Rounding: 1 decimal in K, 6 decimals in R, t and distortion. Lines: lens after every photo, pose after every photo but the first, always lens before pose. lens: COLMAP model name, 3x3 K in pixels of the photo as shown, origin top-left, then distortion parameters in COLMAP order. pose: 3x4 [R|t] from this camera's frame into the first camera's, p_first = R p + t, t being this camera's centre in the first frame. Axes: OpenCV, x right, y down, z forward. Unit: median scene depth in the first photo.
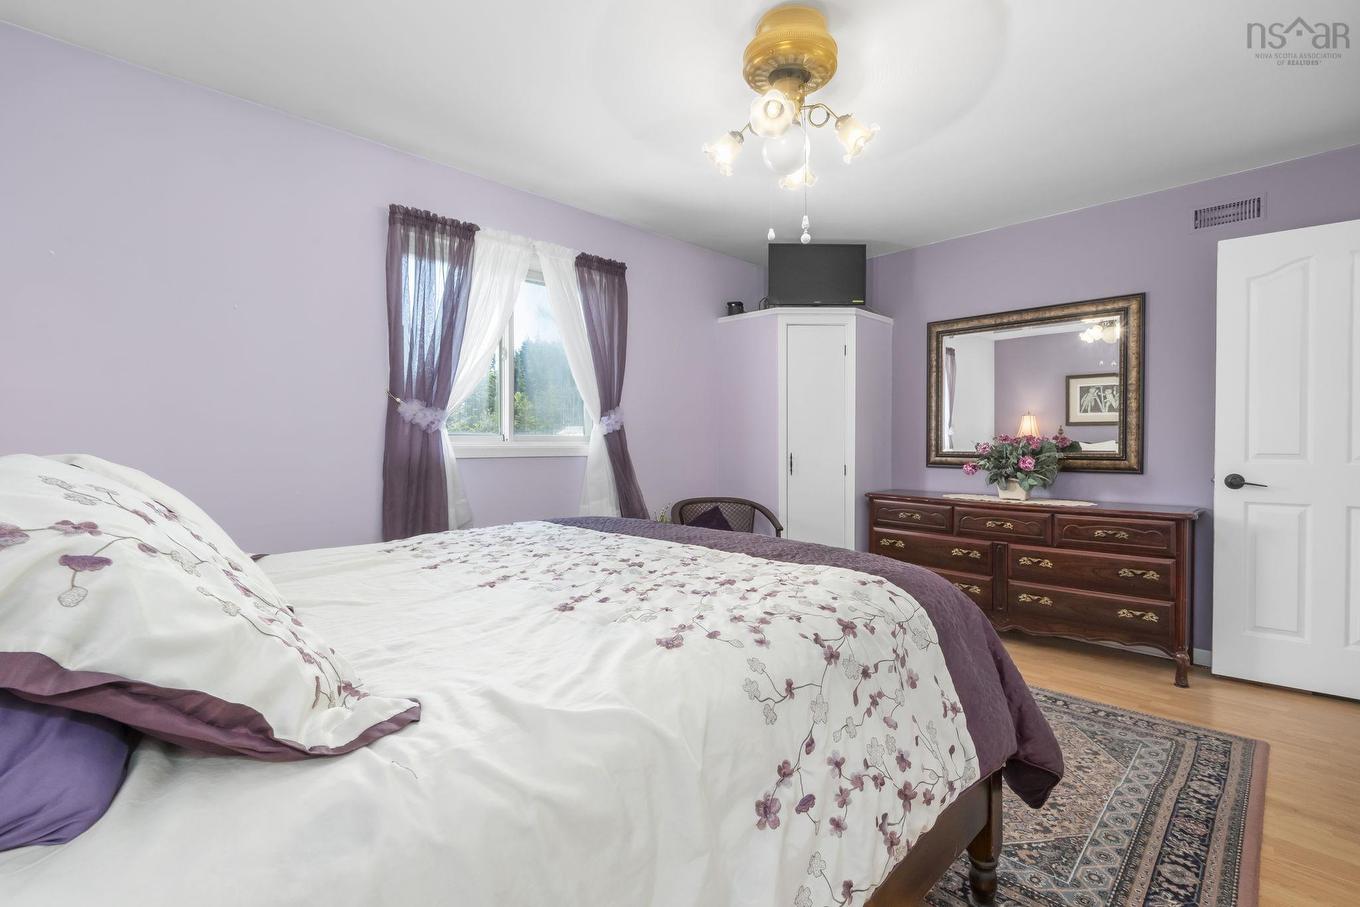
lens RADIAL K [[610.2, 0, 684.5], [0, 610.2, 449.0], [0, 0, 1]] dist [-0.003128, -0.000341]
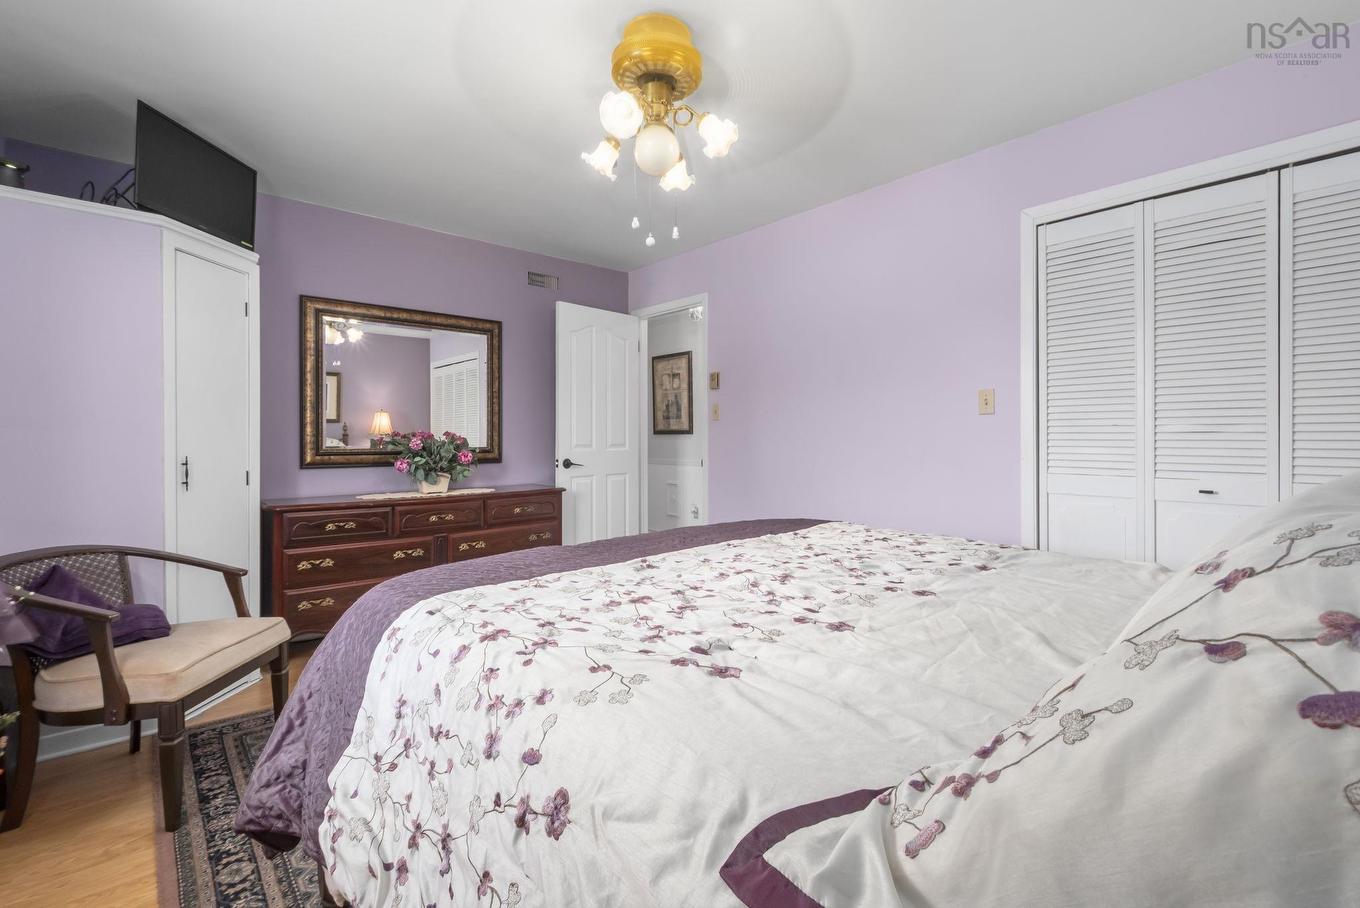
lens RADIAL K [[610.2, 0, 683.1], [0, 610.2, 441.8], [0, 0, 1]] dist [-0.003128, -0.000341]
pose [[0.055315, -0.006161, 0.998450, -0.441274], [0.015525, 0.999865, 0.005309, -0.003255], [-0.998348, 0.015207, 0.055403, 0.474635]]
